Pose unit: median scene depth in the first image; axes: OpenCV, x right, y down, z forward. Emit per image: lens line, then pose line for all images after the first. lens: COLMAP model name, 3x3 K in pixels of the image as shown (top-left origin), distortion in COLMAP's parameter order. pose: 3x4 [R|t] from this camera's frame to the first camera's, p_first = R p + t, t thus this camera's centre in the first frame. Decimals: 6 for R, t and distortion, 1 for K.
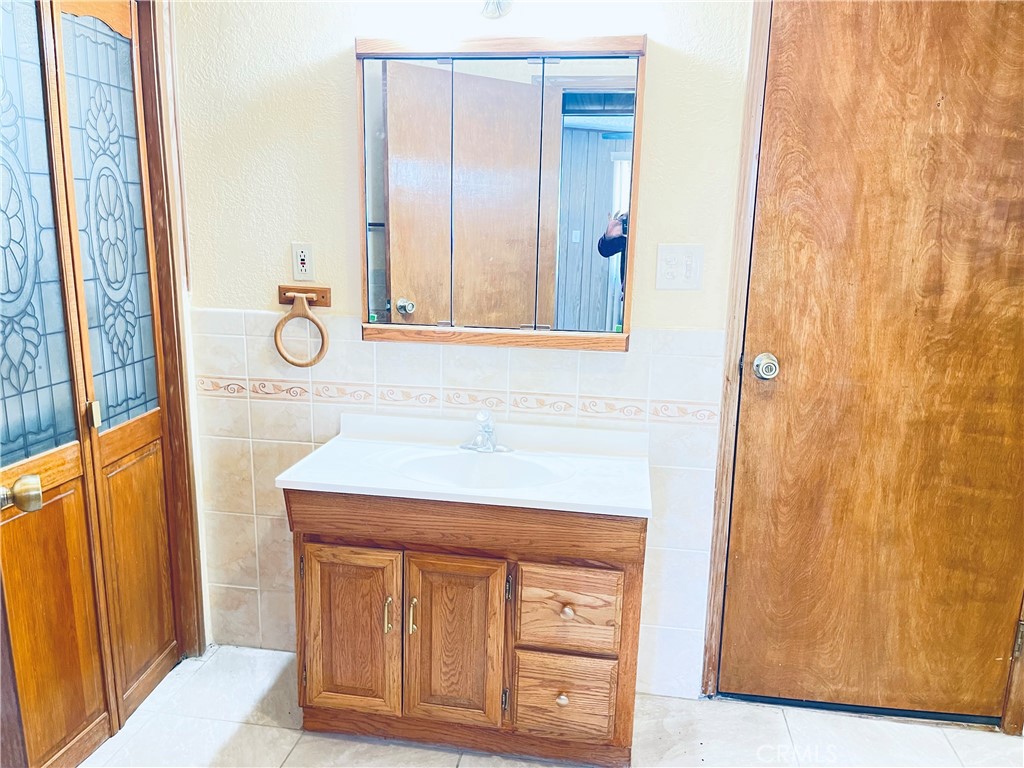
lens RADIAL K [[775.8, 0, 505.8], [0, 775.8, 387.4], [0, 0, 1]] dist [0.065931, -0.083804]
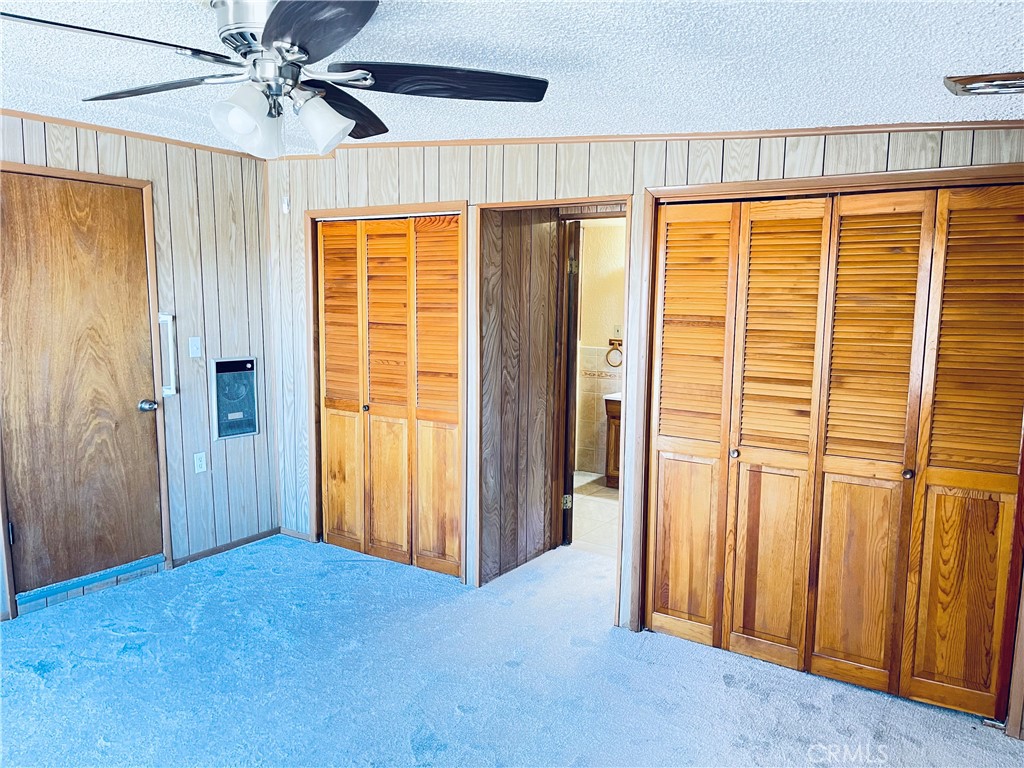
lens RADIAL K [[775.8, 0, 522.6], [0, 775.8, 393.0], [0, 0, 1]] dist [0.065931, -0.083804]
pose [[0.918431, 0.050515, -0.392344, 0.598340], [-0.091187, 0.992138, -0.085718, 0.371812], [0.384929, 0.114503, 0.915816, -1.881667]]
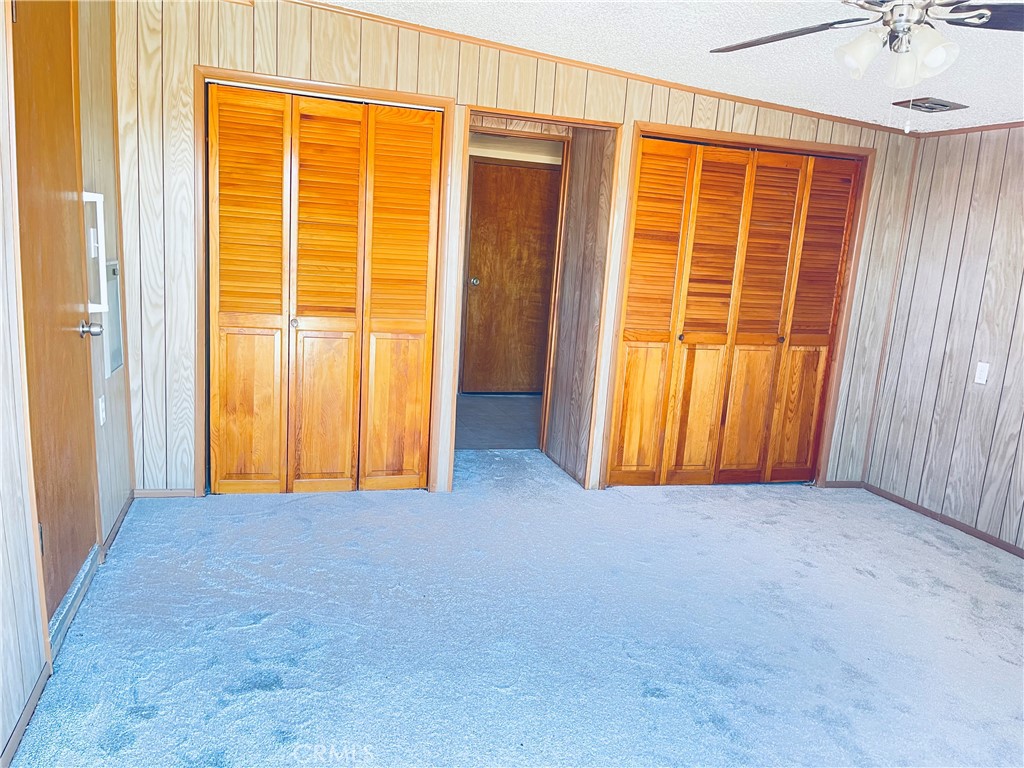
lens RADIAL K [[775.8, 0, 514.4], [0, 775.8, 389.5], [0, 0, 1]] dist [0.065931, -0.083804]
pose [[0.897297, -0.032194, 0.440252, -0.950771], [0.041886, 0.999047, -0.012314, 0.466771], [-0.439436, 0.029490, 0.897790, -1.944953]]
